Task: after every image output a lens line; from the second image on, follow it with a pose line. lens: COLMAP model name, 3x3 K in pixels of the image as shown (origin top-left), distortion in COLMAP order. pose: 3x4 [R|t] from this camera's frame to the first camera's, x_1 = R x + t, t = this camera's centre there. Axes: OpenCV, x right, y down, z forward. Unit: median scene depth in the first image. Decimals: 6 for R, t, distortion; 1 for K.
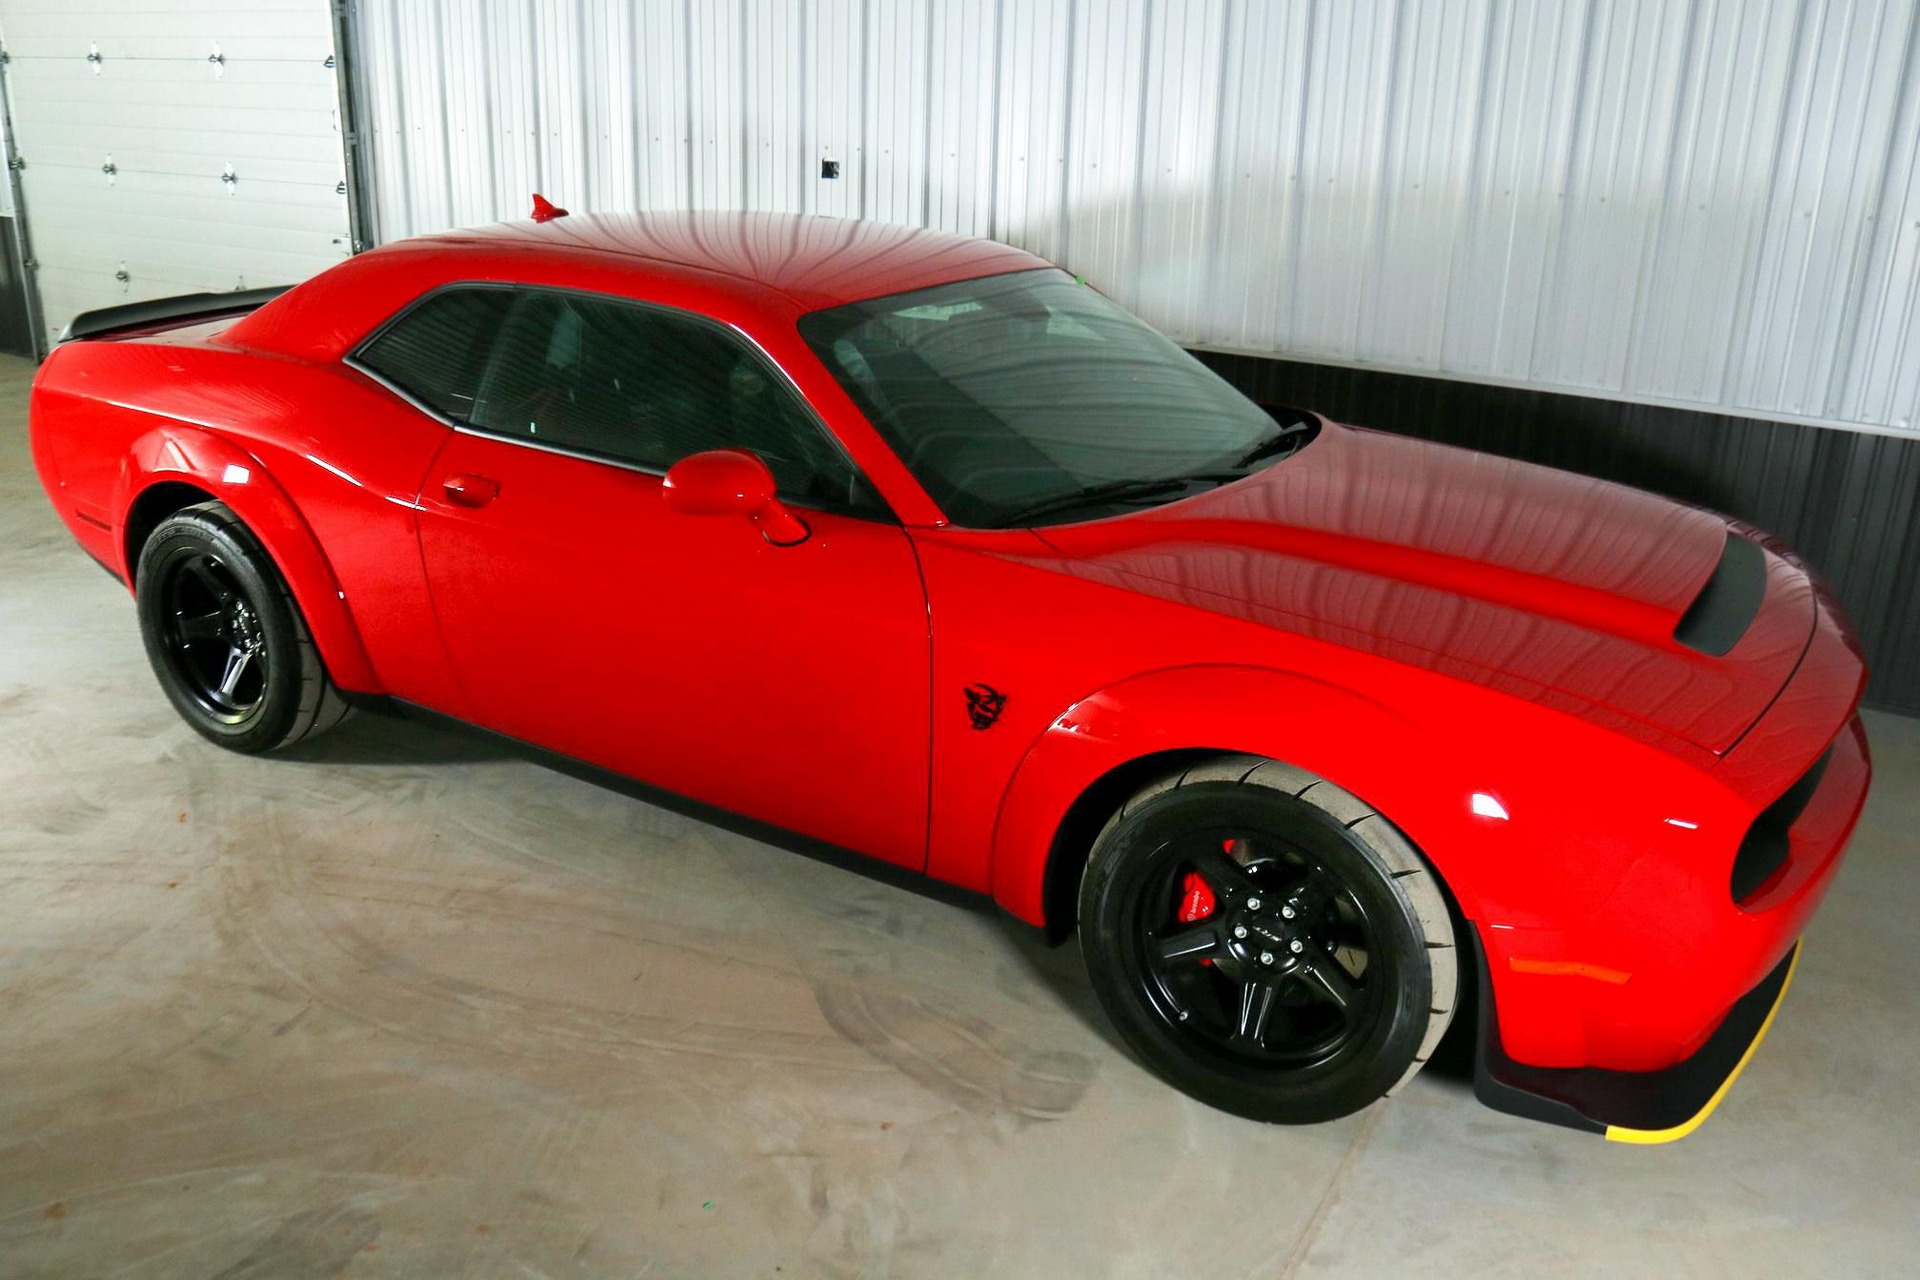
lens RADIAL K [[1623.7, 0, 892.9], [0, 1623.7, 638.2], [0, 0, 1]] dist [-0.061559, 0.017420]
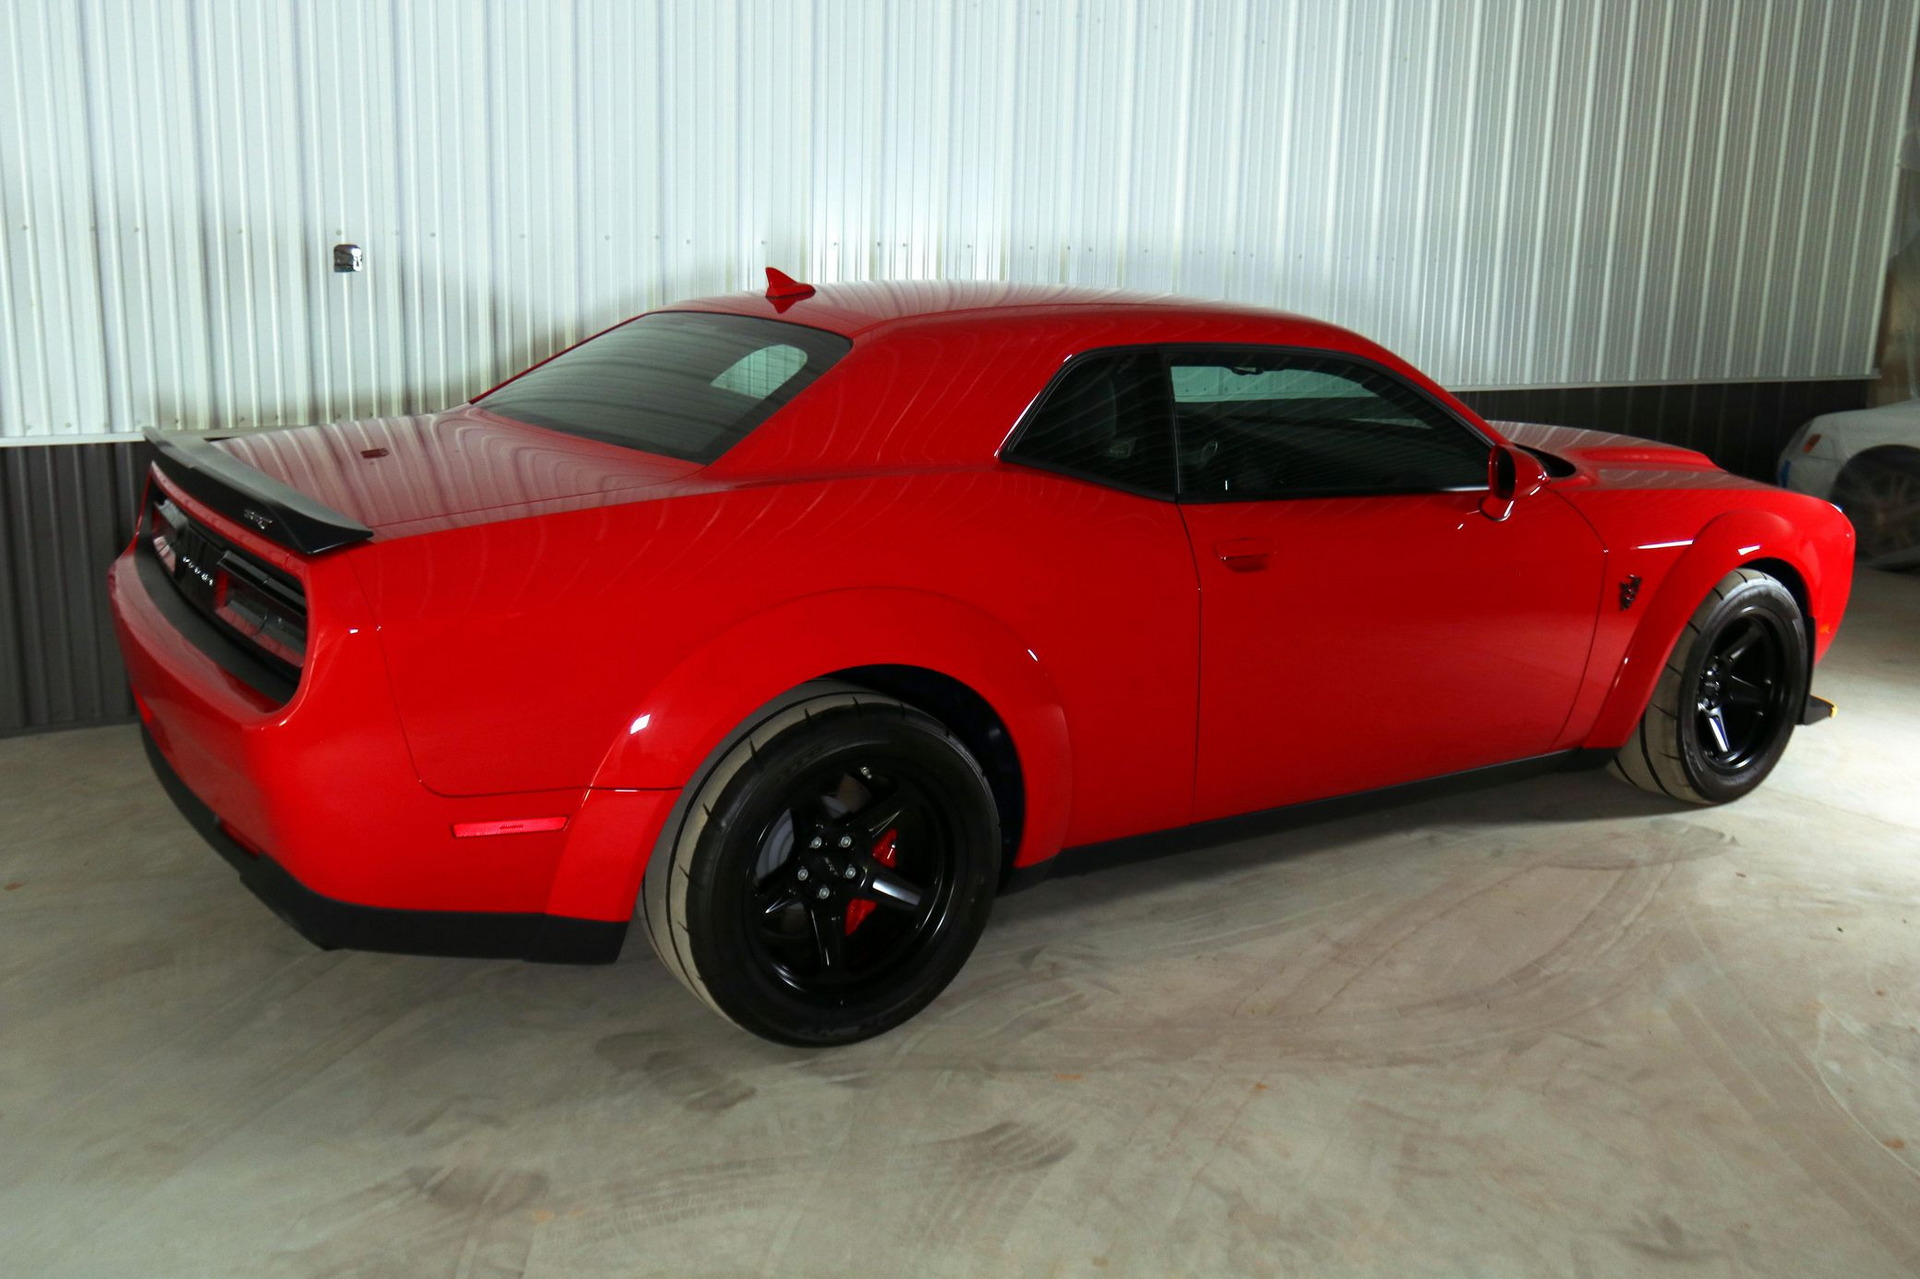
lens RADIAL K [[1841.8, 0, 960.0], [0, 1841.8, 639.5], [0, 0, 1]] dist [-0.073777, 0.033126]
pose [[0.370090, -0.203861, 0.906352, -1.460930], [0.294459, 0.951061, 0.093681, -0.213860], [-0.881094, 0.232213, 0.412007, 0.797434]]
